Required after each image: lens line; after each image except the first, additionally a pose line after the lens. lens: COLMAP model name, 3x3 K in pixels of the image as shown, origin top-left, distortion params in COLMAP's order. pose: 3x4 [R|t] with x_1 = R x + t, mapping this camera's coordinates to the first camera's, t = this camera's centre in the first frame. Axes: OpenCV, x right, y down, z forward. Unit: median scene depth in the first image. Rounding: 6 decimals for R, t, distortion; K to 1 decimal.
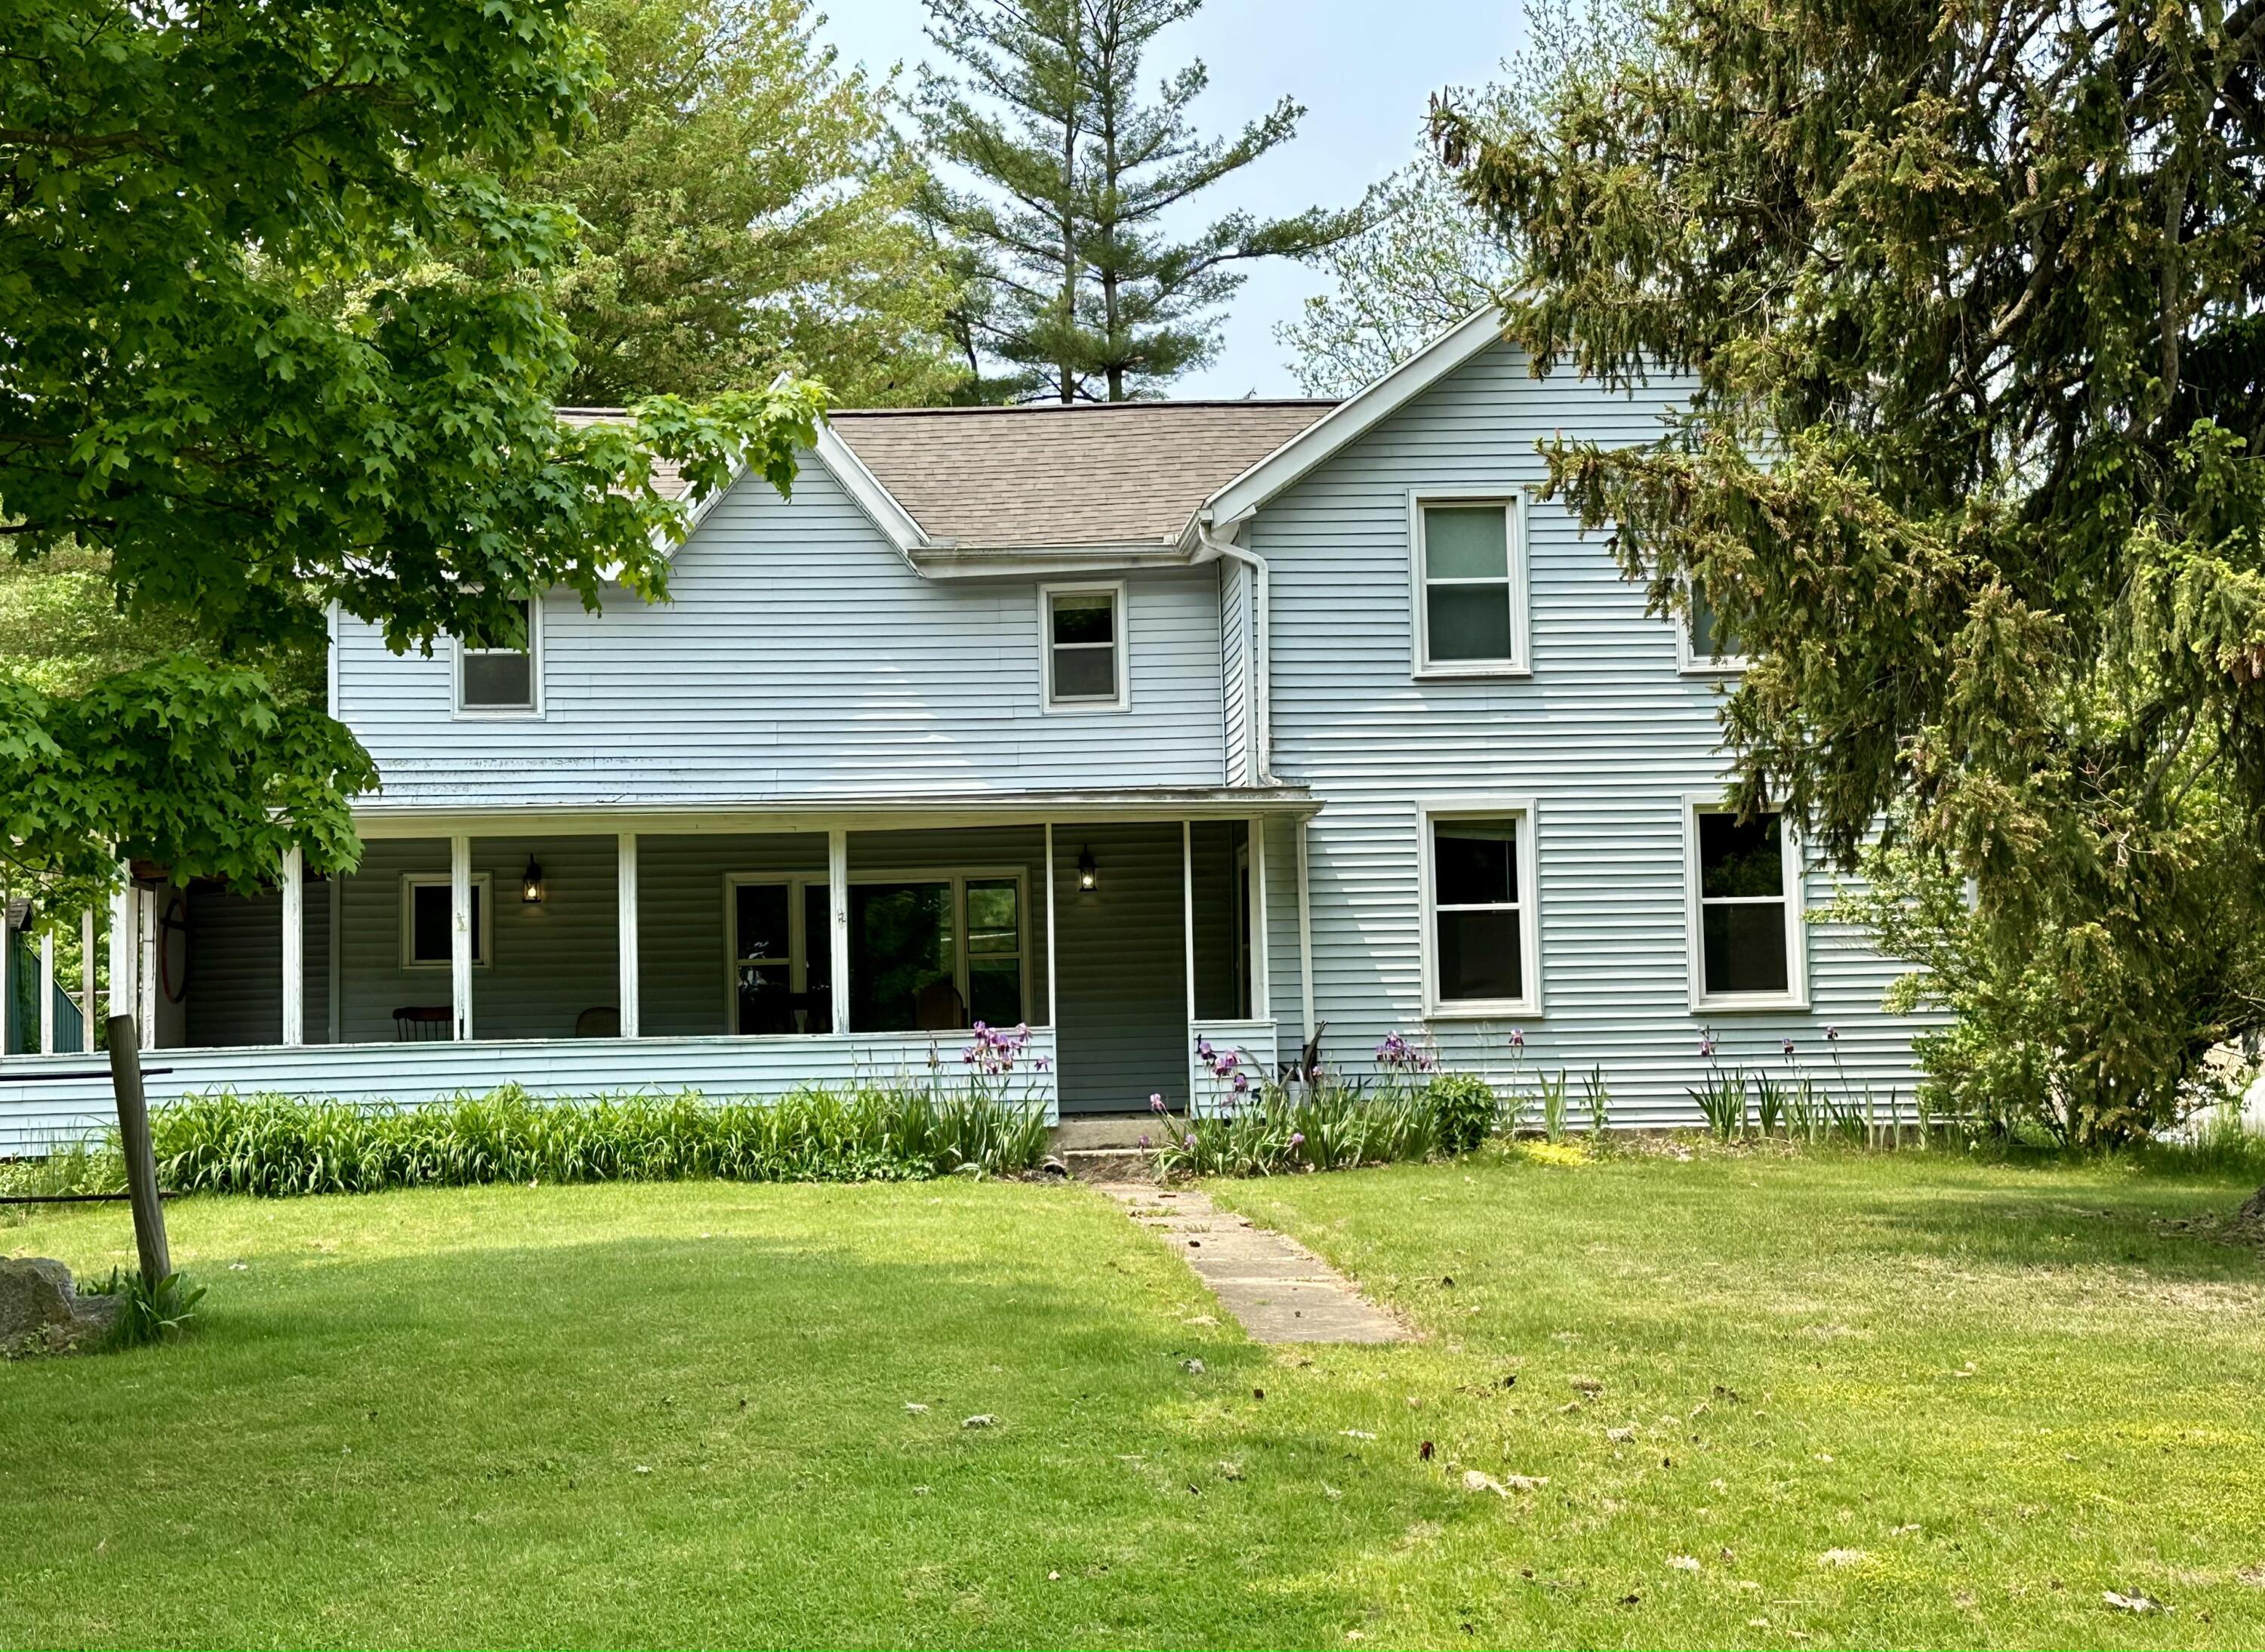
lens RADIAL K [[2871.3, 0, 1168.5], [0, 2871.3, 827.6], [0, 0, 1]] dist [0.104604, 0.037753]
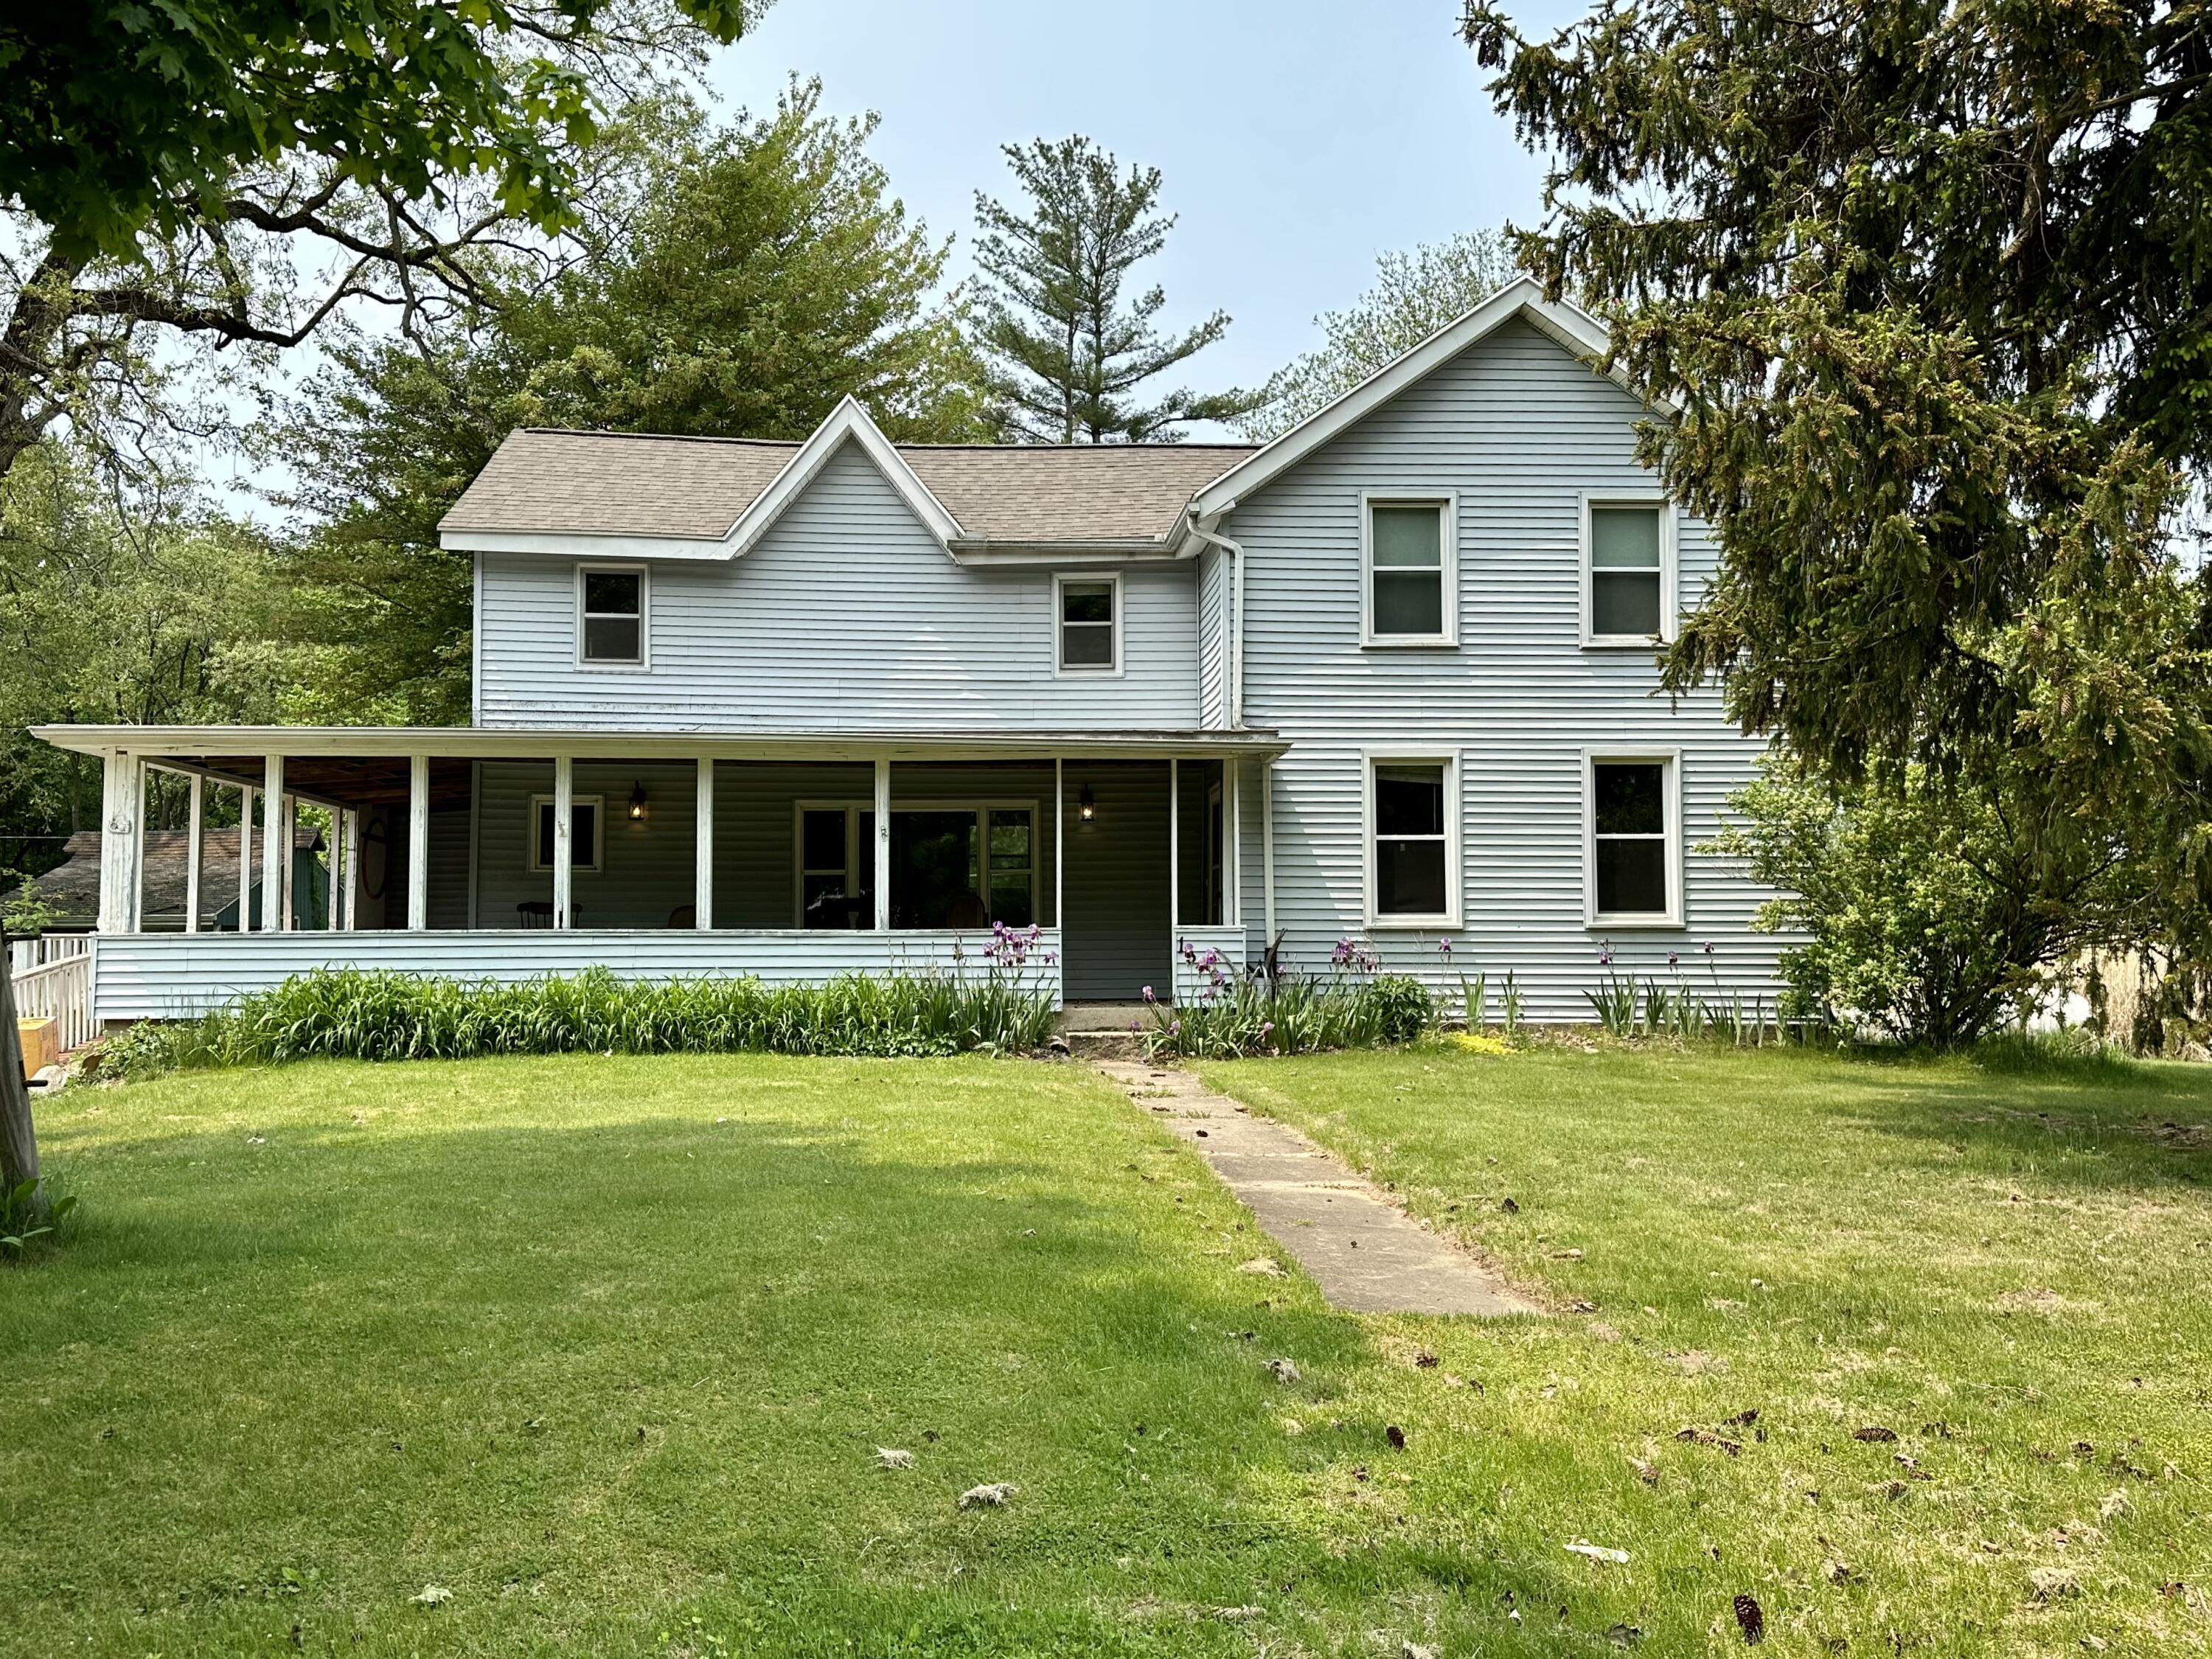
lens RADIAL K [[1770.2, 0, 1106.0], [0, 1770.2, 829.5], [0, 0, 1]] dist [0.133107, -0.211646]
pose [[0.999781, 0.020012, -0.006064, -0.016570], [-0.019976, 0.999784, 0.005809, 0.022839], [0.006179, -0.005687, 0.999965, 0.254112]]
